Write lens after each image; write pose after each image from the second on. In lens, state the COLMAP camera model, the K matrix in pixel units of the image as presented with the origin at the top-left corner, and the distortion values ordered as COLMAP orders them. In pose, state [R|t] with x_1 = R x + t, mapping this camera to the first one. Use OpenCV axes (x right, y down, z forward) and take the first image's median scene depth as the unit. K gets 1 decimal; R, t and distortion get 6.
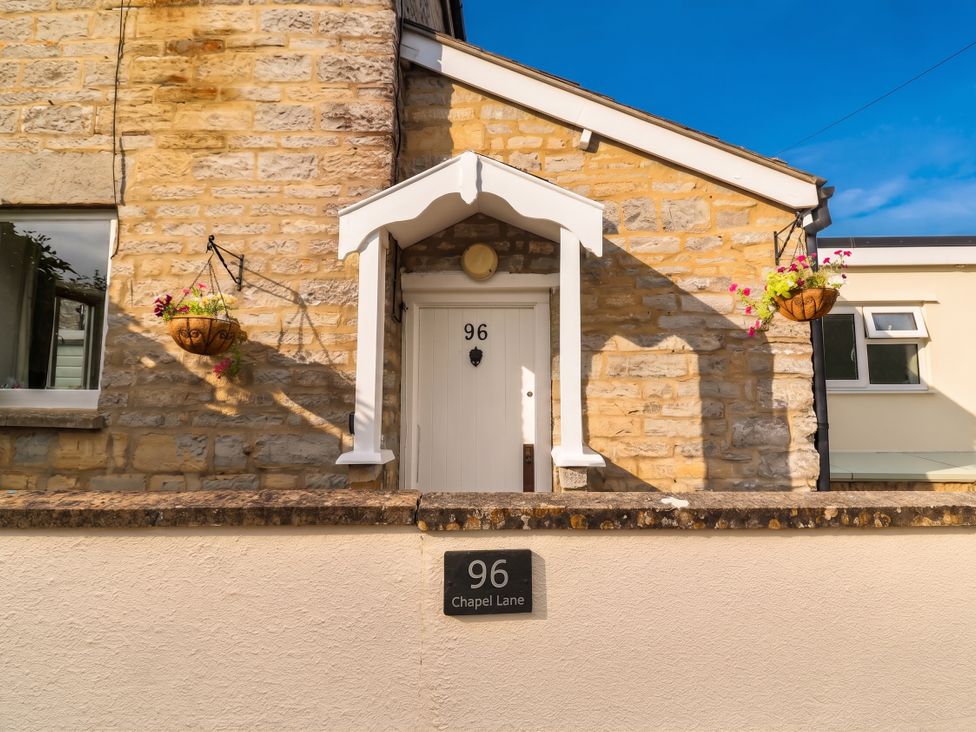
lens RADIAL K [[513.1, 0, 494.5], [0, 513.1, 356.0], [0, 0, 1]] dist [0.003190, -0.016441]
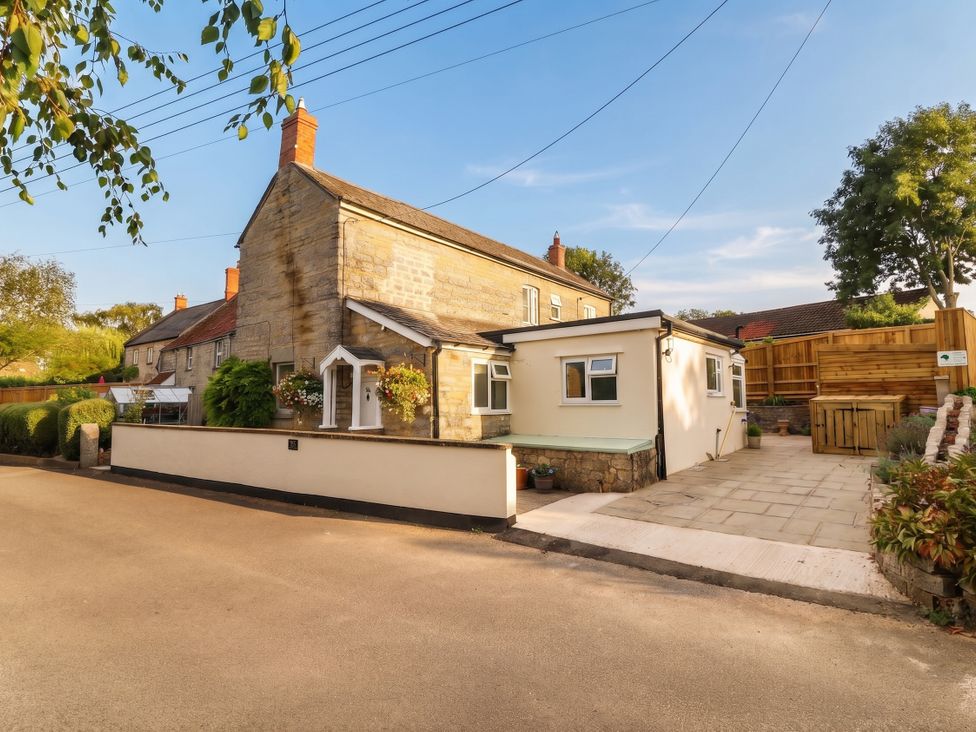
lens RADIAL K [[513.1, 0, 494.5], [0, 513.1, 356.0], [0, 0, 1]] dist [0.003190, -0.016441]
pose [[0.797730, -0.055469, -0.600459, 5.639197], [0.066247, 0.997795, -0.004162, -0.427582], [0.599365, -0.036459, 0.799645, -2.422100]]
